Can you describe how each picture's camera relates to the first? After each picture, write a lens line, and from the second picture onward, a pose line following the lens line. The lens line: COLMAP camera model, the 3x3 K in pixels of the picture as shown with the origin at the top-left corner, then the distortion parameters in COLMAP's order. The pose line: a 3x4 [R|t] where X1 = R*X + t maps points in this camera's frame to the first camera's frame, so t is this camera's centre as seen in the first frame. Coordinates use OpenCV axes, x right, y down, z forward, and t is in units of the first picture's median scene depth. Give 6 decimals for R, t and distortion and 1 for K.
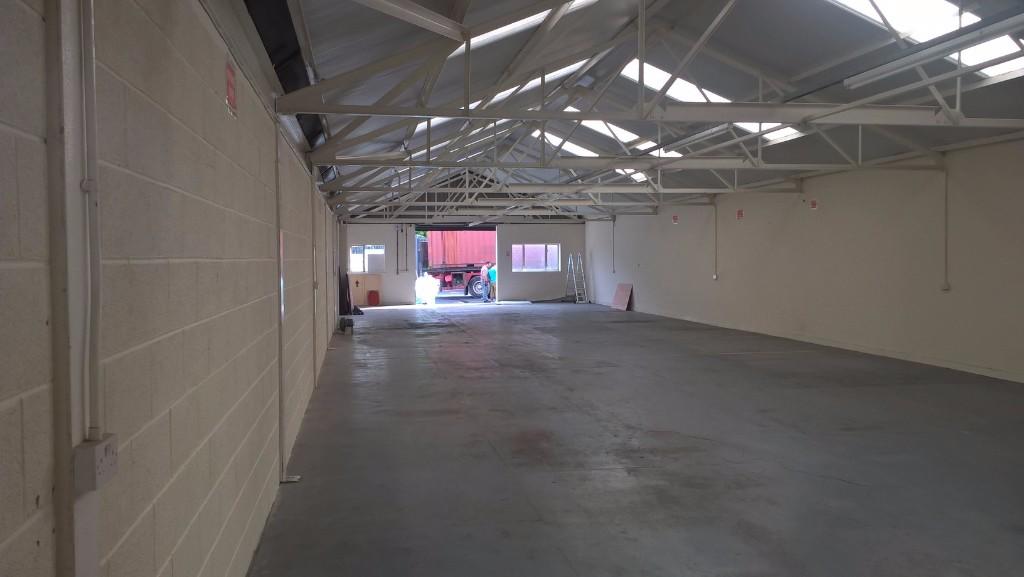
lens RADIAL K [[820.6, 0, 512.0], [0, 820.6, 288.5], [0, 0, 1]] dist [0.122233, -0.204099]
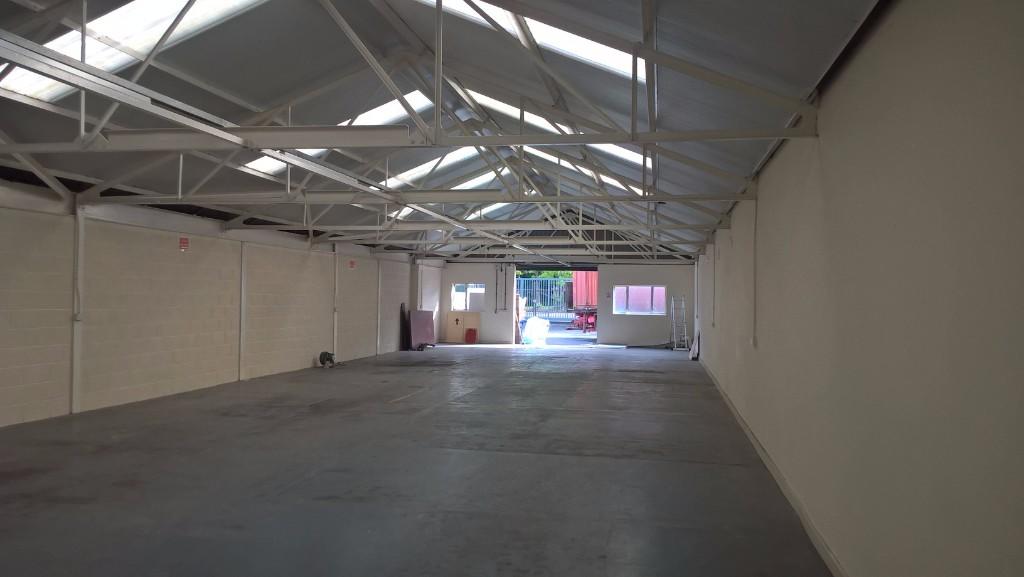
lens RADIAL K [[820.6, 0, 512.0], [0, 820.6, 288.5], [0, 0, 1]] dist [0.122233, -0.204099]
pose [[0.932011, 0.019377, -0.361911, 0.235962], [-0.037275, 0.998399, -0.042539, -0.005254], [0.360508, 0.053137, 0.931241, 0.067504]]
